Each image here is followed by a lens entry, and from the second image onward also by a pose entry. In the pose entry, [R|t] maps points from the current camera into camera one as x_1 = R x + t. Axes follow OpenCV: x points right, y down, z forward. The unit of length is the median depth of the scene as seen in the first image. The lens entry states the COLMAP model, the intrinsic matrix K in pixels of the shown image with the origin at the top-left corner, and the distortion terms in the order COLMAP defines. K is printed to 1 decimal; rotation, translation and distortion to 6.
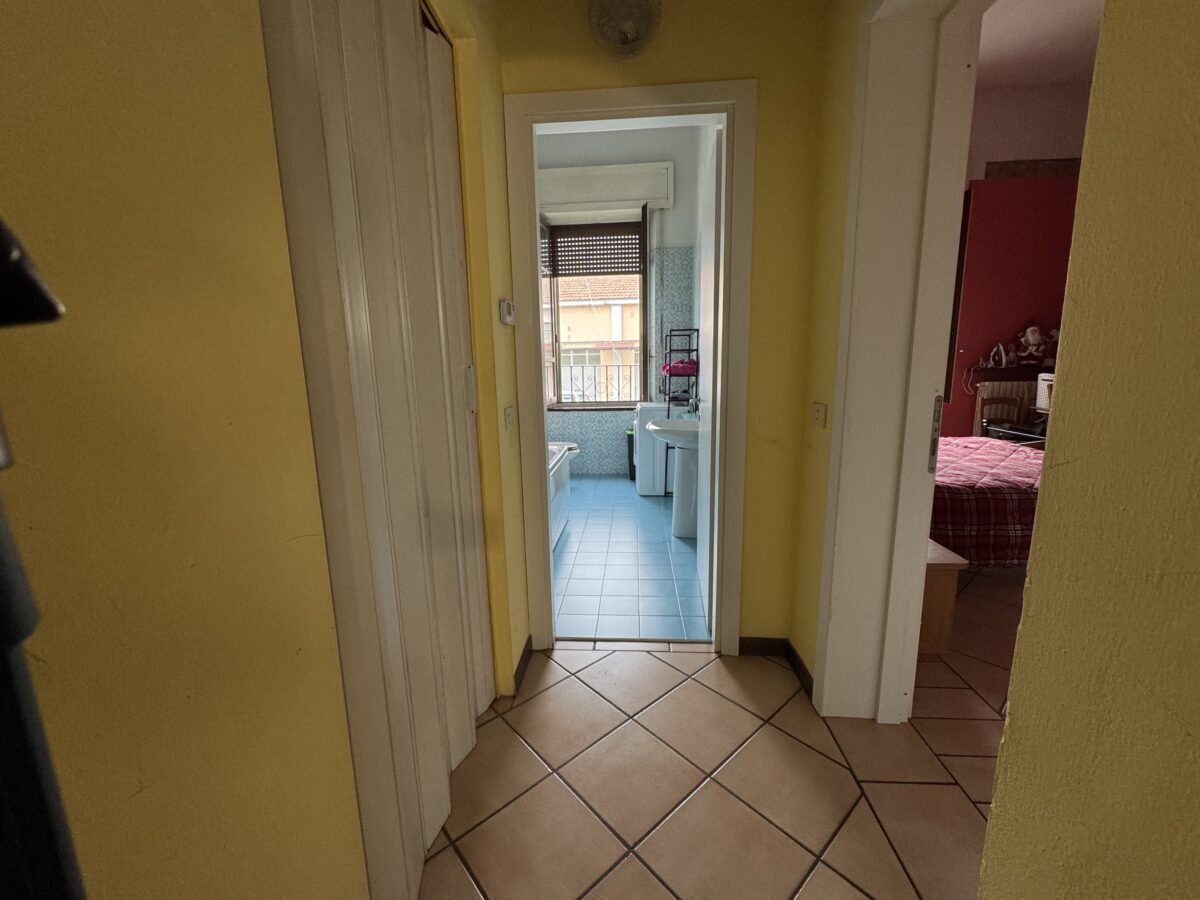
lens RADIAL K [[478.8, 0, 601.1], [0, 478.8, 450.1], [0, 0, 1]] dist [-0.002244, 0.000153]
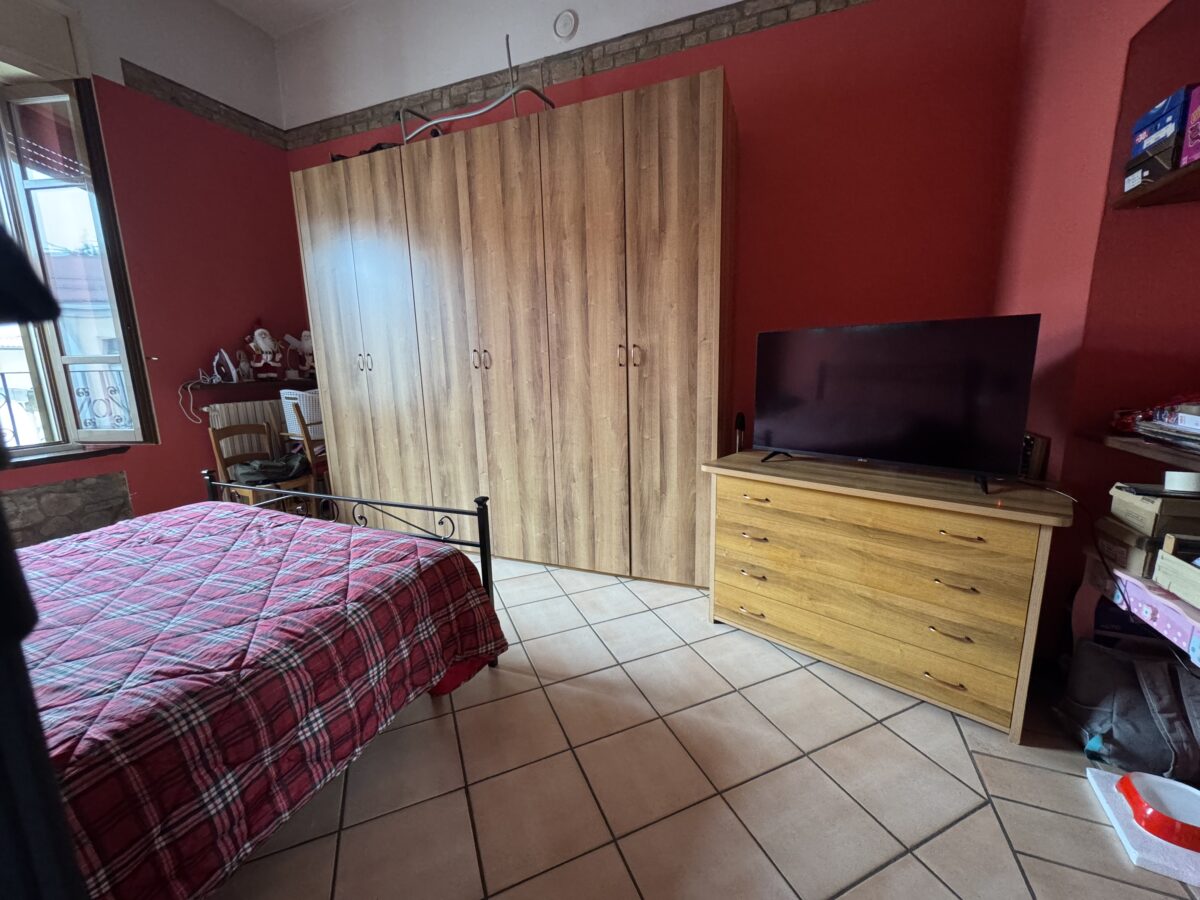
lens RADIAL K [[478.8, 0, 601.1], [0, 478.8, 450.1], [0, 0, 1]] dist [-0.002244, 0.000153]
pose [[0.305240, -0.158751, 0.938950, 0.324059], [0.178228, 0.978107, 0.107432, -0.054334], [-0.935448, 0.134555, 0.326852, 0.270153]]
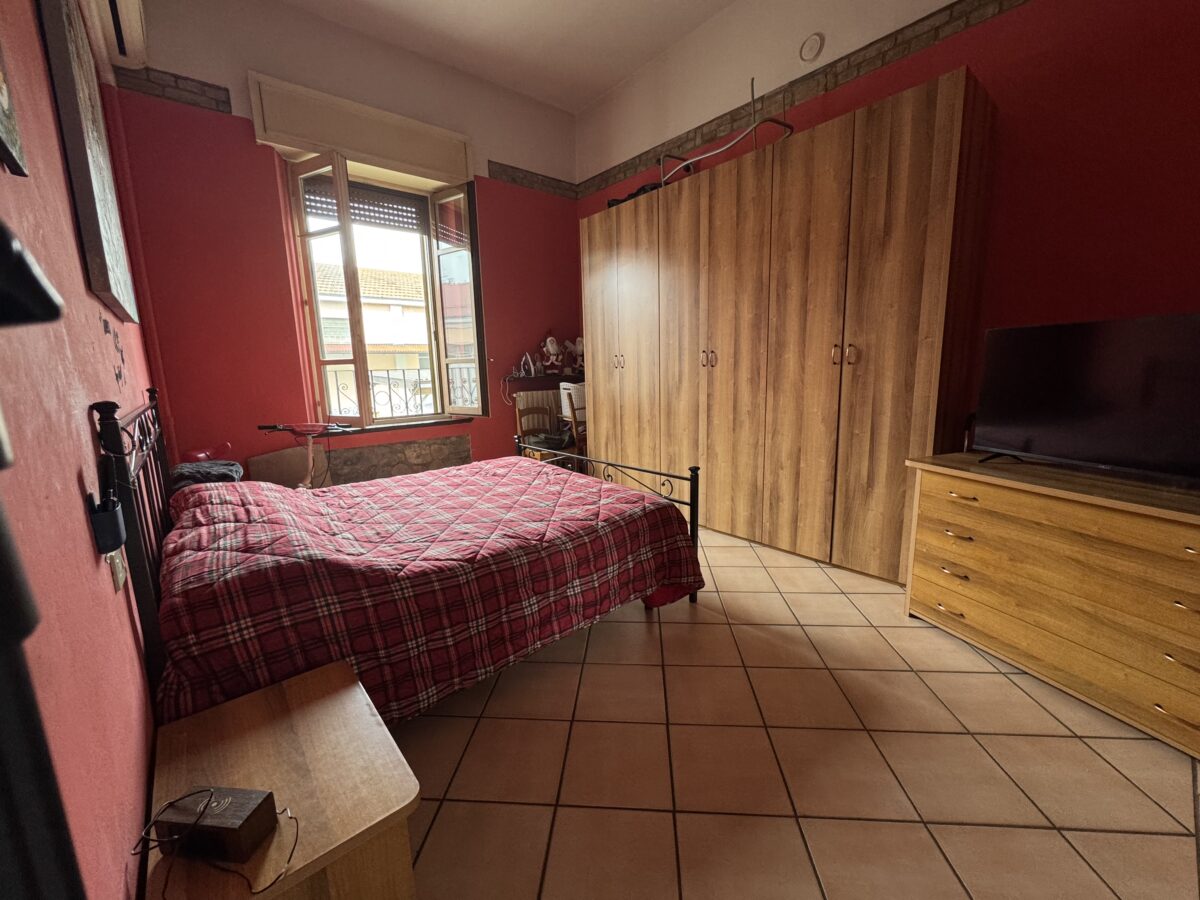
lens RADIAL K [[478.8, 0, 601.1], [0, 478.8, 450.1], [0, 0, 1]] dist [-0.002244, 0.000153]
pose [[0.712646, -0.119172, 0.691327, 0.241376], [0.130458, 0.990789, 0.036312, -0.040651], [-0.689287, 0.064312, 0.721629, 0.199293]]
